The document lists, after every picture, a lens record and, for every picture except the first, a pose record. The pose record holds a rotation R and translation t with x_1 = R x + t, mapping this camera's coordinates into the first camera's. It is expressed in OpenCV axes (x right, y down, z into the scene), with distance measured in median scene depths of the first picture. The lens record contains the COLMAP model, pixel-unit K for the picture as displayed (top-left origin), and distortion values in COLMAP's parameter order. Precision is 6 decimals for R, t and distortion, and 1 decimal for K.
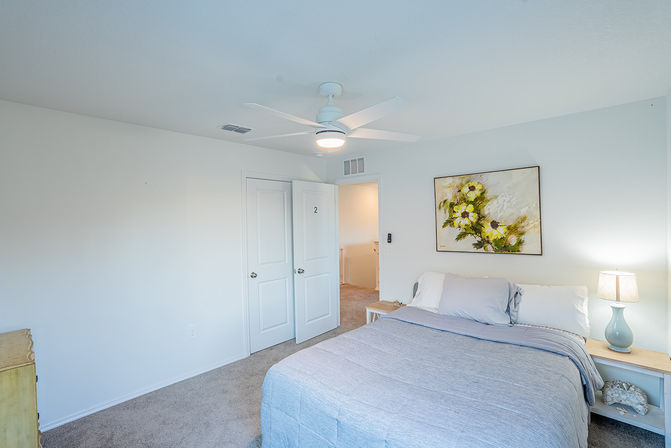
lens RADIAL K [[309.4, 0, 331.9], [0, 309.4, 221.2], [0, 0, 1]] dist [-0.036936, 0.000637]
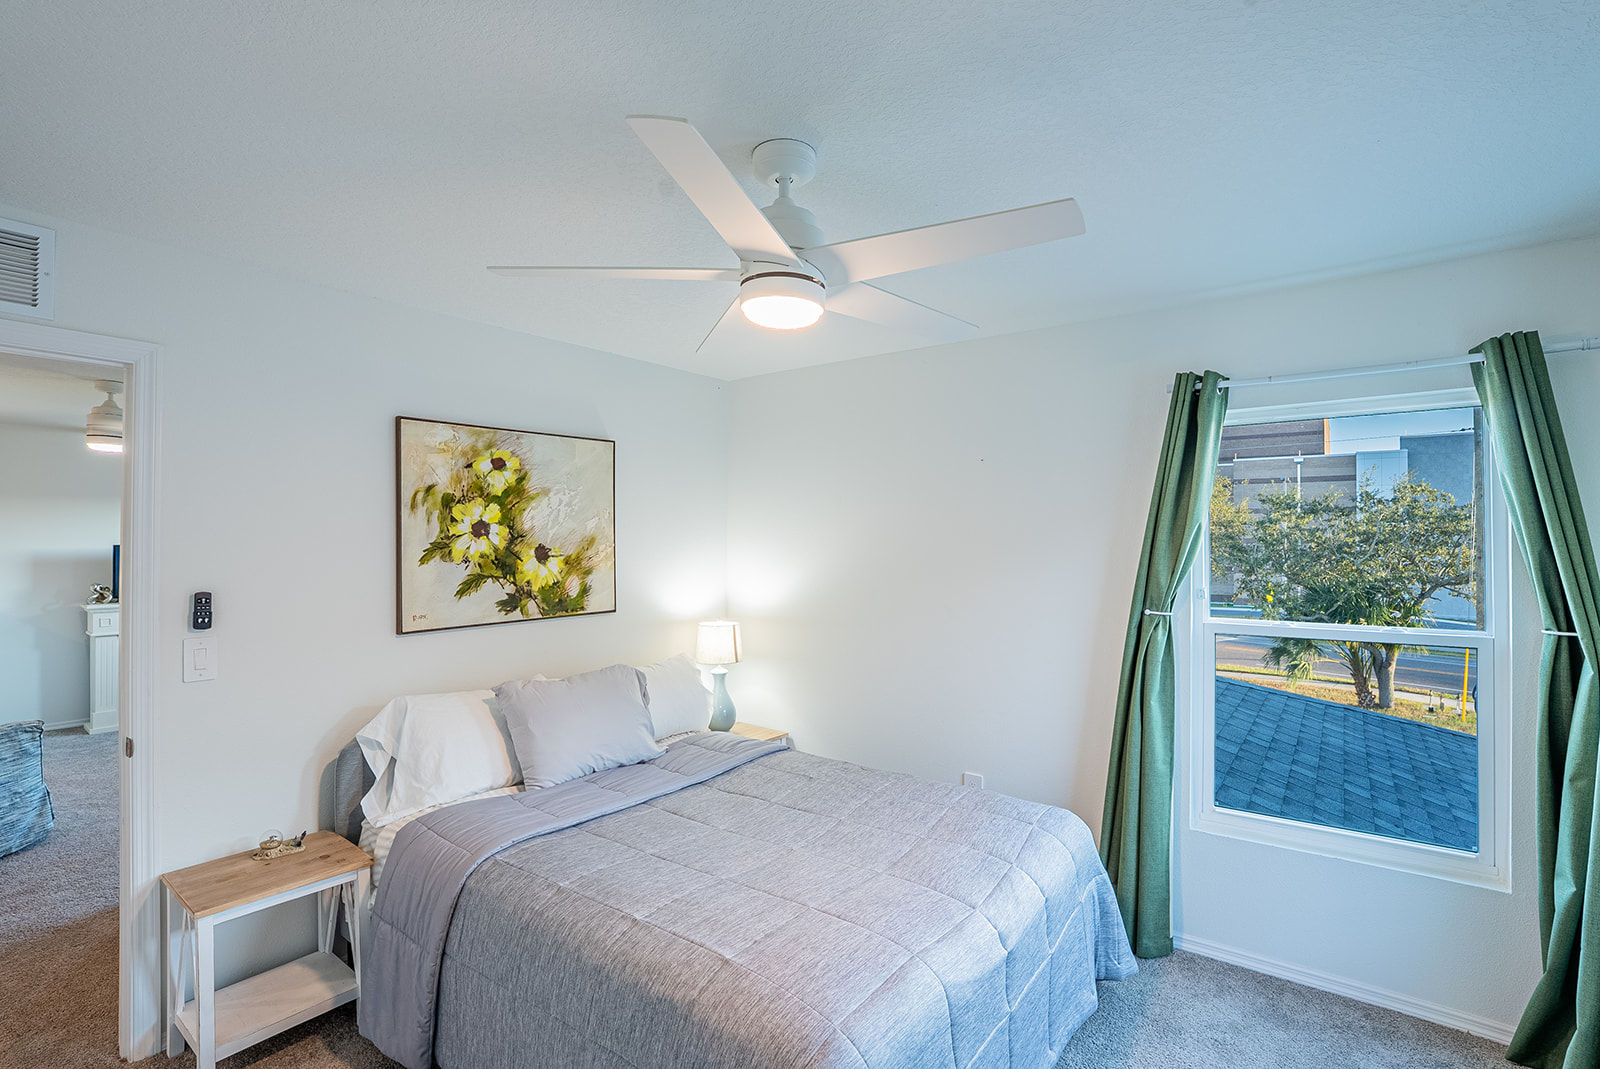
lens RADIAL K [[737.8, 0, 803.7], [0, 737.8, 531.6], [0, 0, 1]] dist [-0.036936, 0.000637]
pose [[-0.076868, 0.031001, 0.996559, -0.535766], [0.003003, 0.999519, -0.030861, 0.012524], [-0.997037, 0.000620, -0.076924, 0.682645]]
